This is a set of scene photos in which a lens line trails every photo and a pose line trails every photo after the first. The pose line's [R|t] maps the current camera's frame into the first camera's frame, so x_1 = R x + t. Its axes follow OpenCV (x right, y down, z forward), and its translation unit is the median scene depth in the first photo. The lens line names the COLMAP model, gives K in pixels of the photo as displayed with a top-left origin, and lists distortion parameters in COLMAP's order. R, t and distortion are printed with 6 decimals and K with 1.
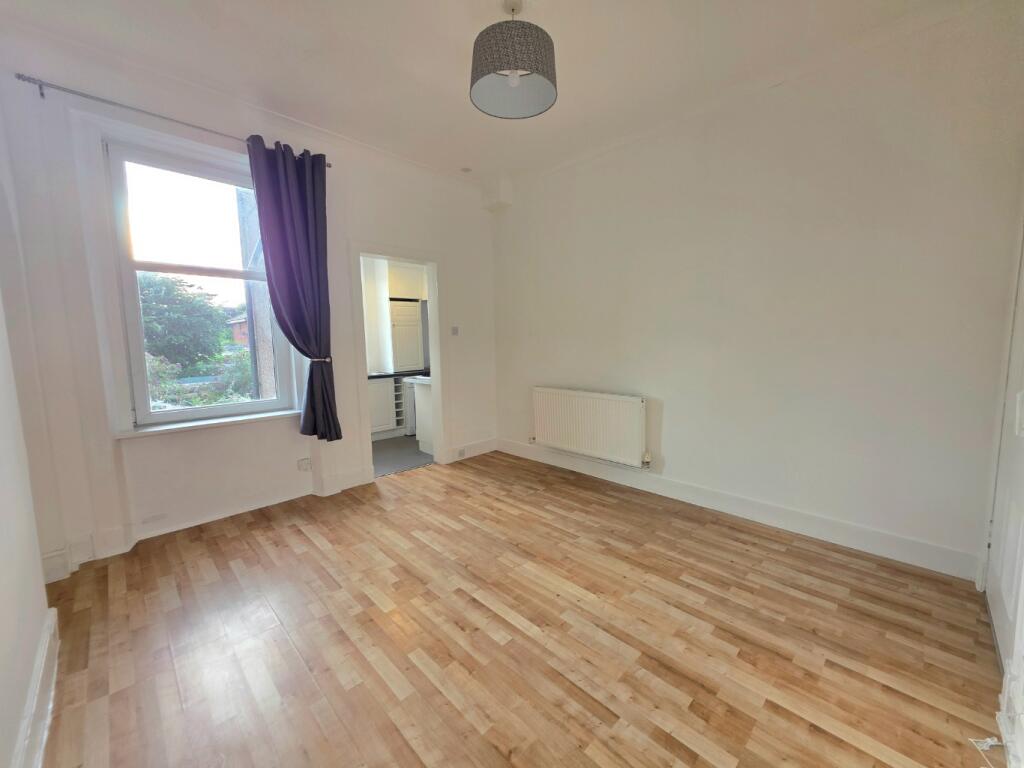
lens RADIAL K [[415.7, 0, 517.4], [0, 415.7, 378.5], [0, 0, 1]] dist [0.003733, 0.000136]
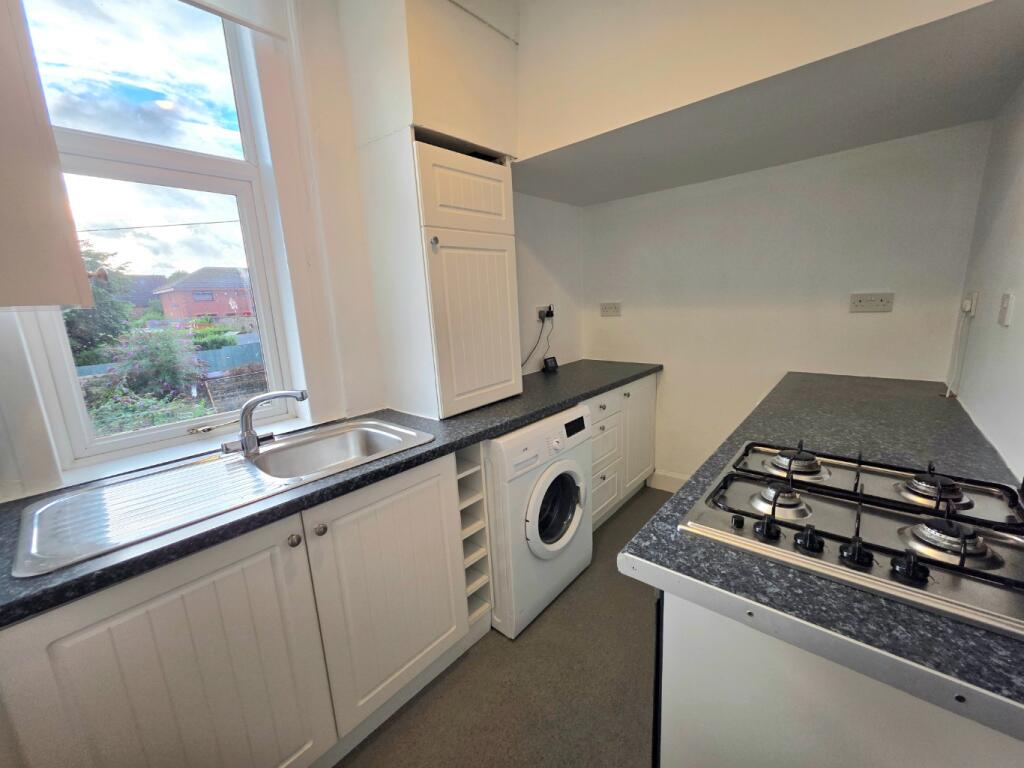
lens RADIAL K [[415.7, 0, 509.3], [0, 415.7, 382.6], [0, 0, 1]] dist [0.003733, 0.000136]
pose [[0.996564, -0.050271, 0.065830, -0.103839], [0.043302, 0.993706, 0.103316, -0.025281], [-0.070609, -0.100111, 0.992468, 0.278478]]
